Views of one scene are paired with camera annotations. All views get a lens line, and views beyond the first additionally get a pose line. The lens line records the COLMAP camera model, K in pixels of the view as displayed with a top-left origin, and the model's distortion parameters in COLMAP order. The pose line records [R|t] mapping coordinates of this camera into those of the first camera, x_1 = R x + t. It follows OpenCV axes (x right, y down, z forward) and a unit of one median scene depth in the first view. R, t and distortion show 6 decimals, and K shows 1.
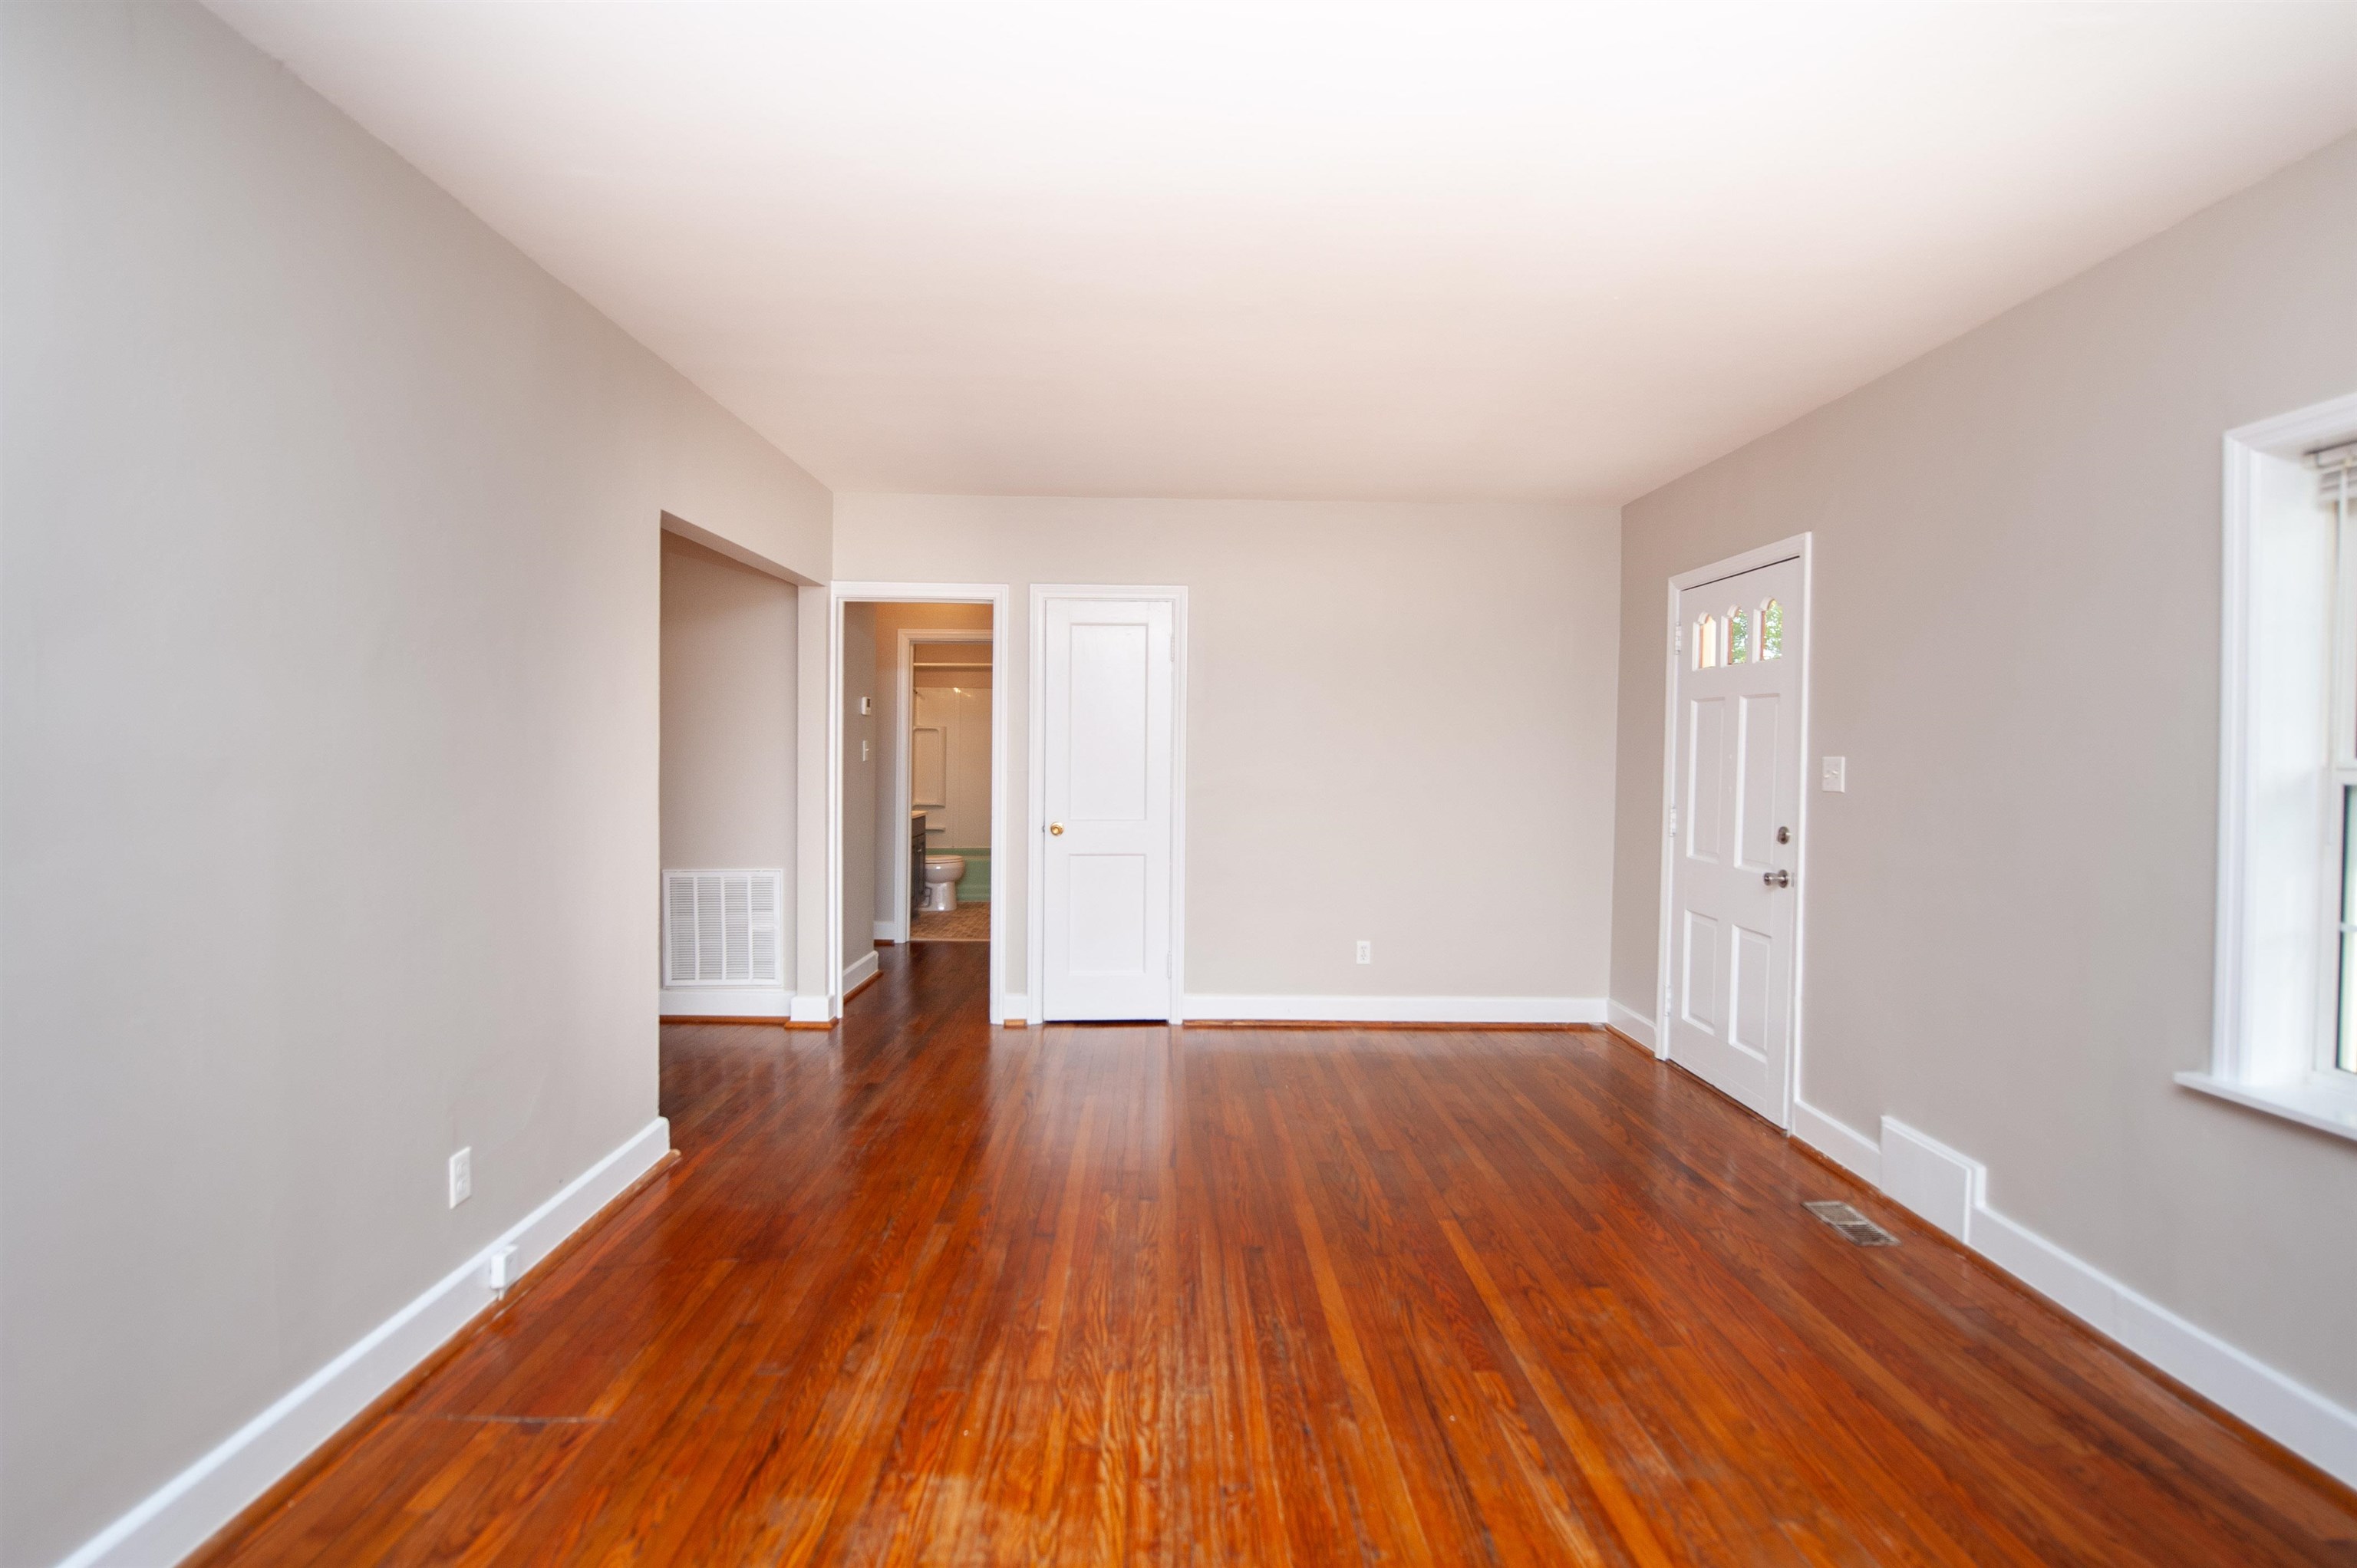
lens RADIAL K [[1133.1, 0, 1178.2], [0, 1133.1, 779.6], [0, 0, 1]] dist [-0.007128, -0.002868]
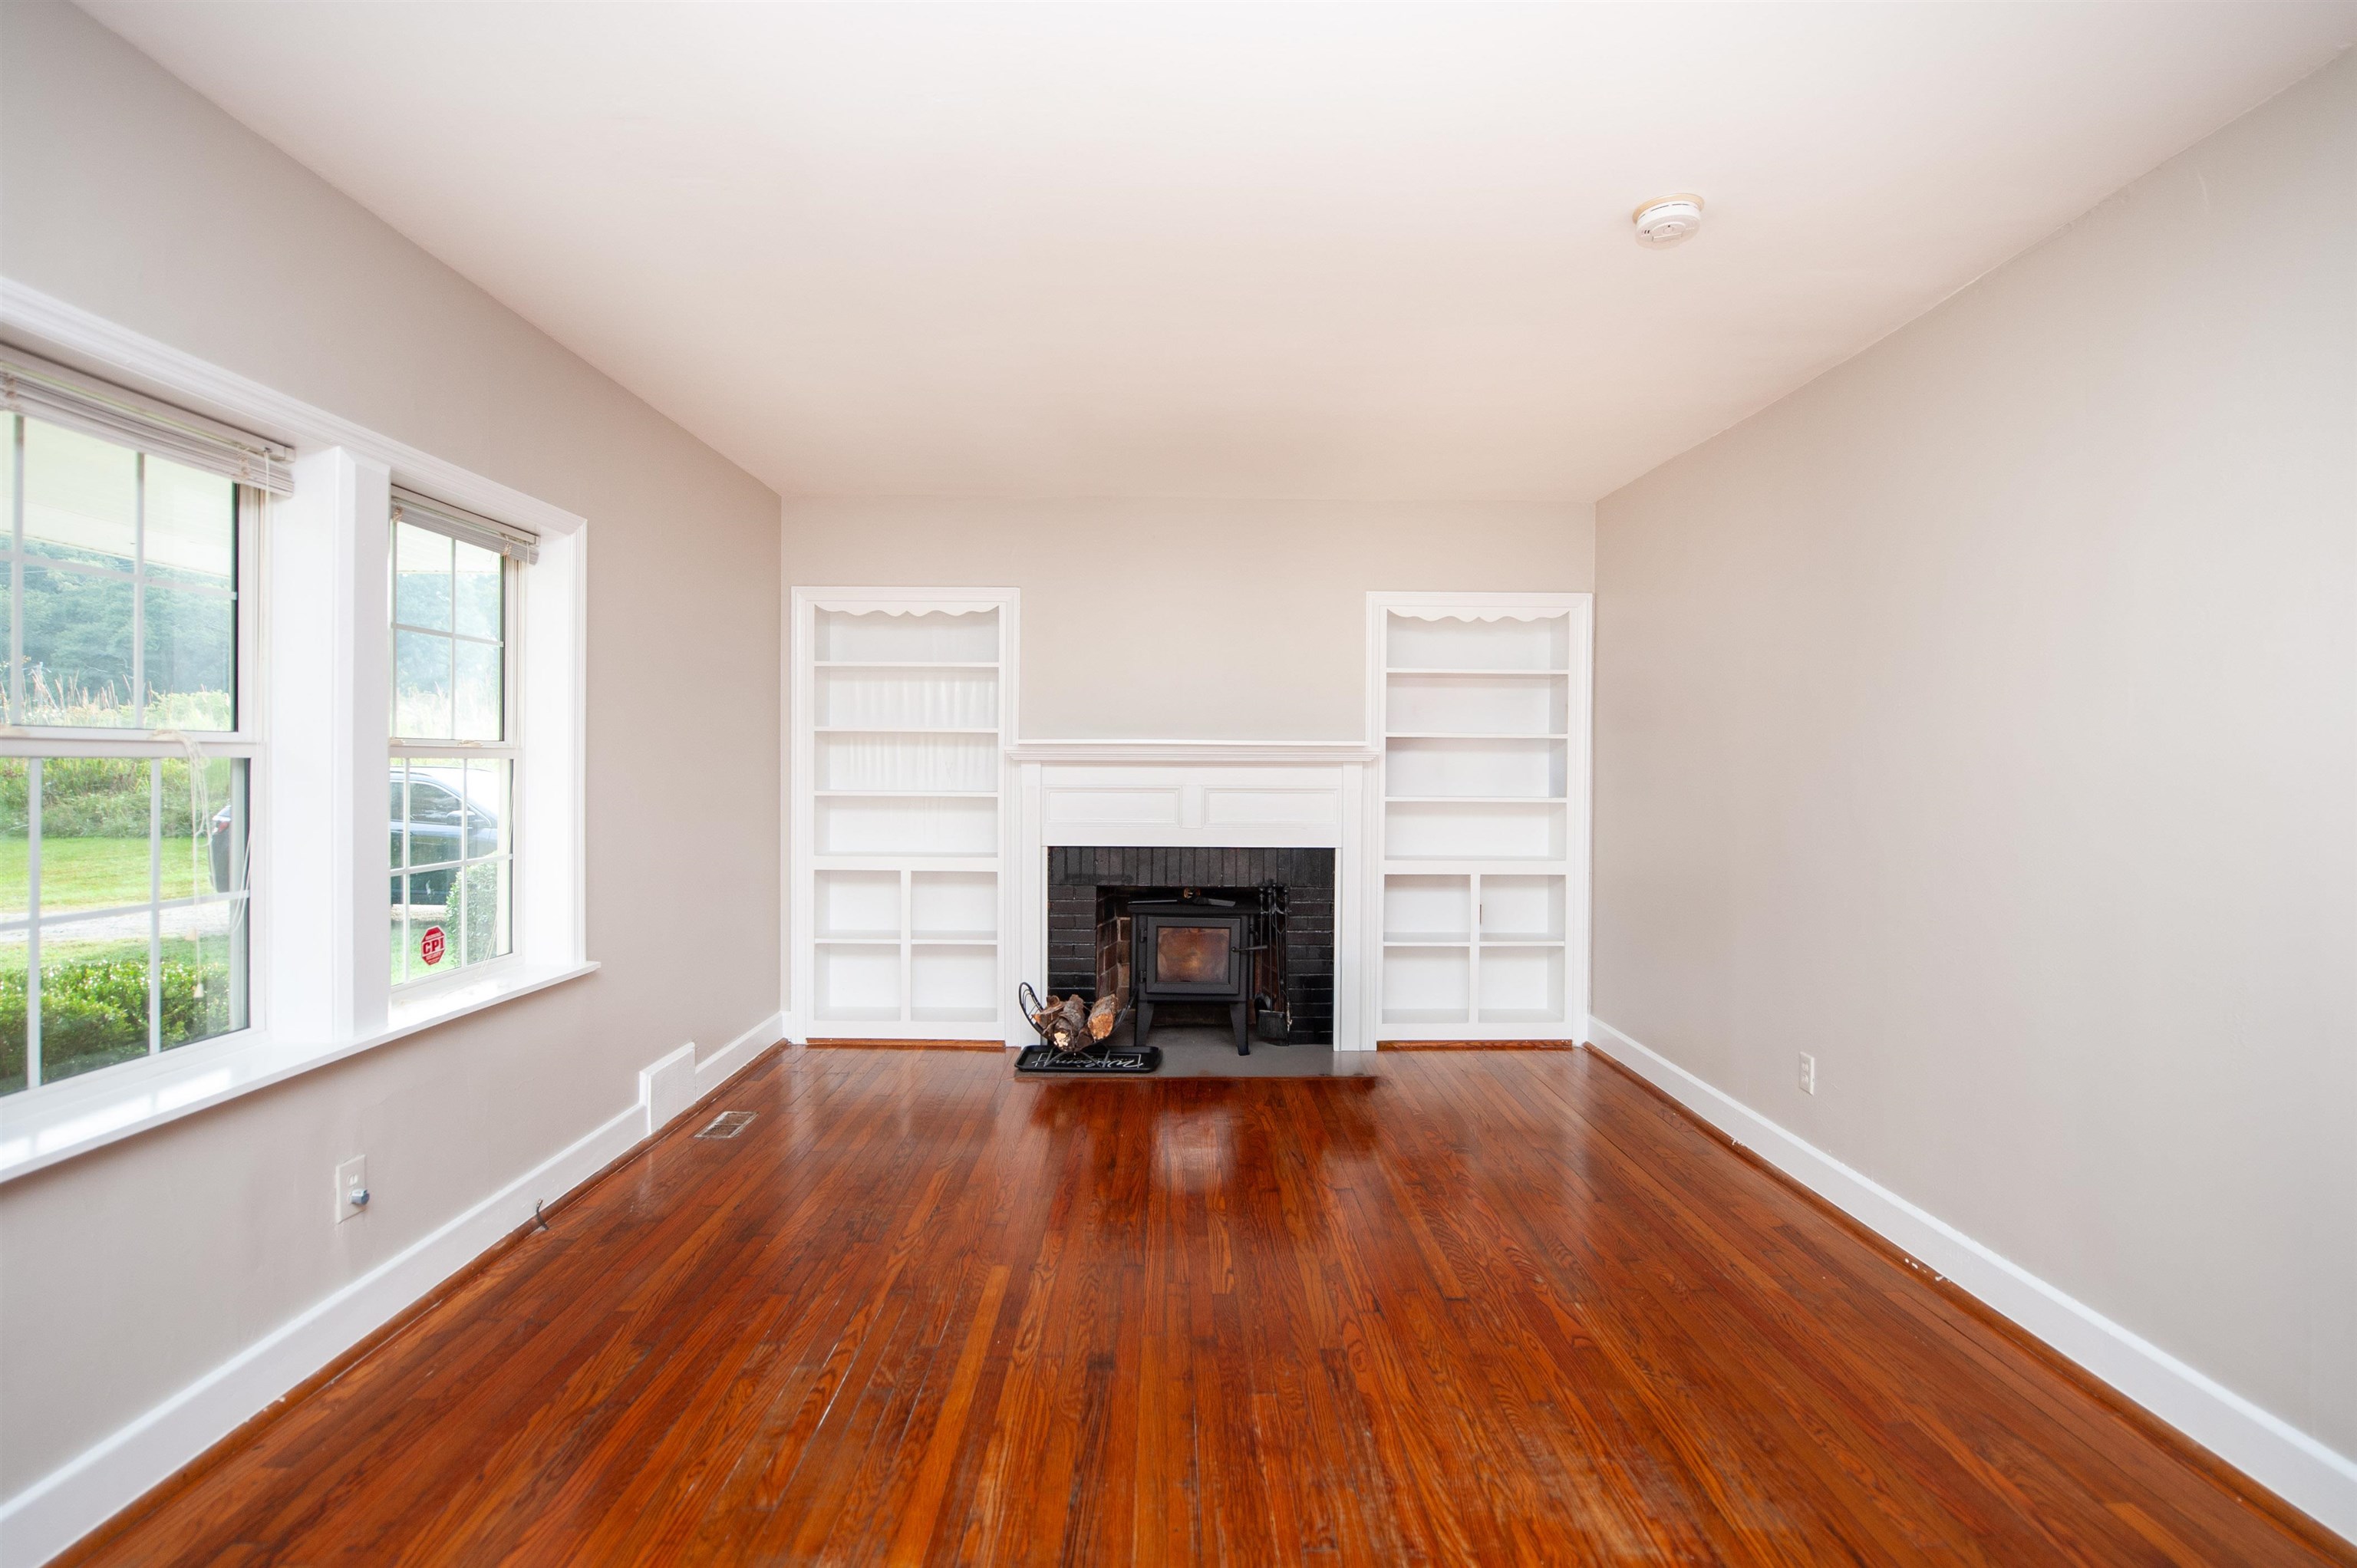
lens RADIAL K [[1133.1, 0, 1178.8], [0, 1133.1, 777.8], [0, 0, 1]] dist [-0.007128, -0.002868]
pose [[-0.999740, -0.021574, 0.007356, 0.179175], [-0.021267, 0.998990, 0.039588, -0.031945], [-0.008203, 0.039421, -0.999189, 1.953870]]
